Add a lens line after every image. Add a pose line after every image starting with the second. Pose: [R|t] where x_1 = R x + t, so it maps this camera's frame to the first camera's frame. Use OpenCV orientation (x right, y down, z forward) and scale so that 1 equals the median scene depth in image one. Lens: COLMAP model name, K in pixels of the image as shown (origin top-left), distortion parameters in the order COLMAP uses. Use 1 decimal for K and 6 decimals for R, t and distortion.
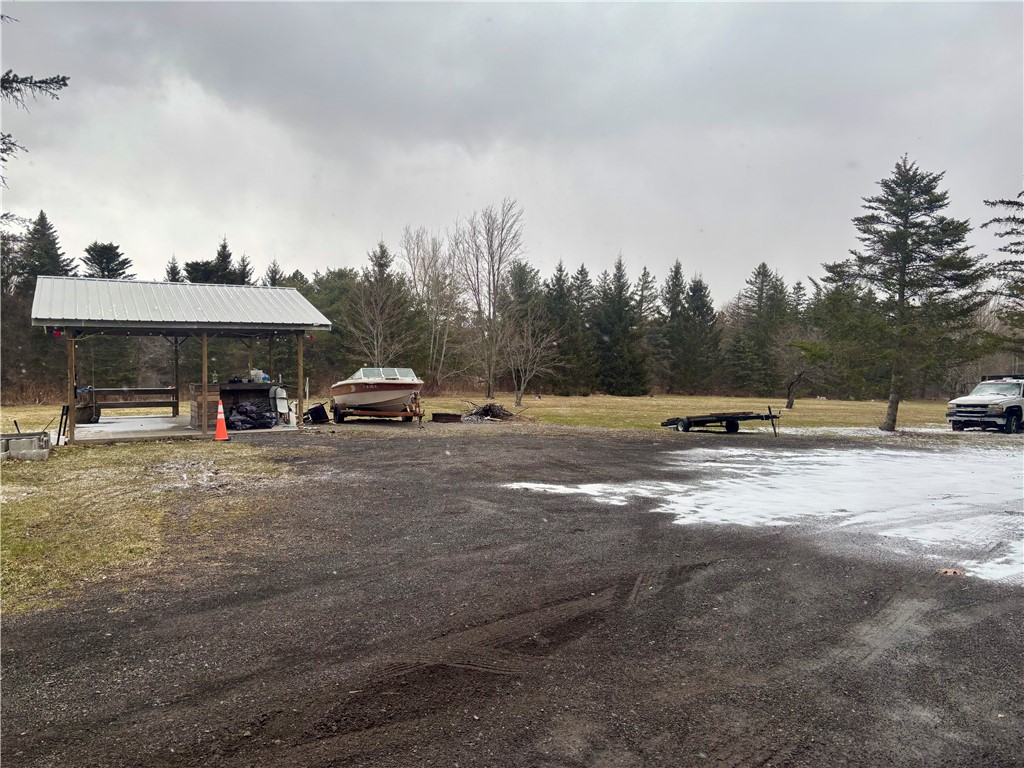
lens RADIAL K [[781.0, 0, 512.0], [0, 781.0, 384.0], [0, 0, 1]] dist [0.065412, -0.038875]
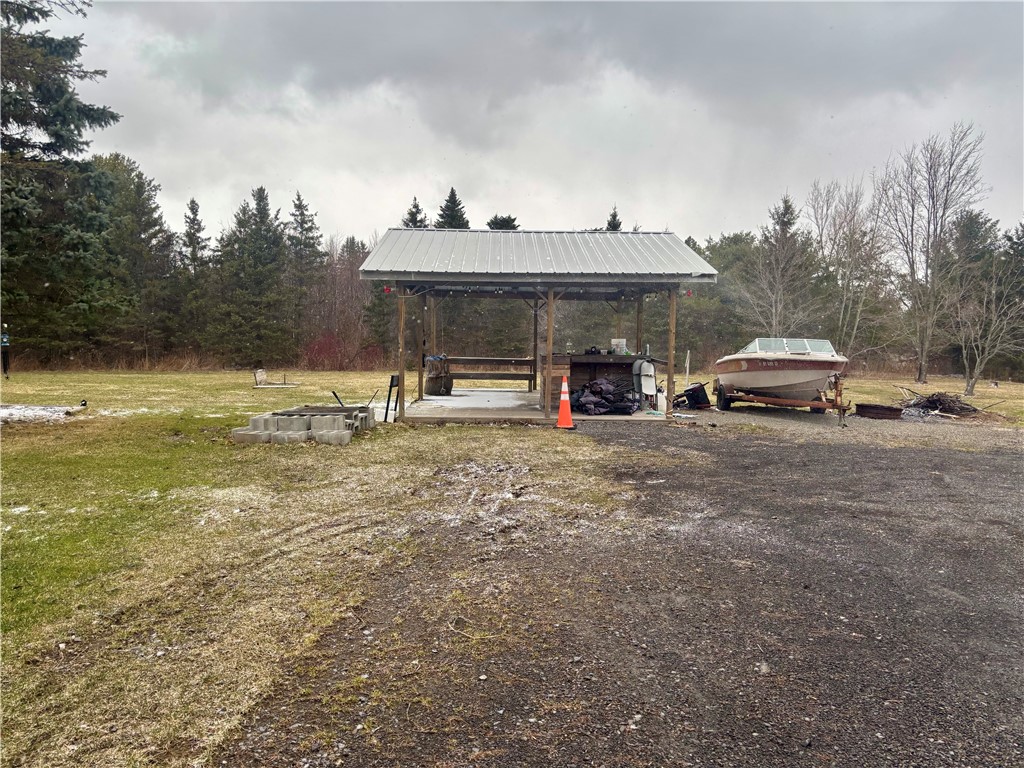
lens RADIAL K [[776.6, 0, 490.0], [0, 776.6, 396.5], [0, 0, 1]] dist [0.054114, -0.124553]
pose [[0.870372, 0.052133, -0.489627, -0.021008], [-0.027844, 0.997999, 0.056766, -0.000121], [0.491607, -0.035774, 0.870082, 0.100993]]
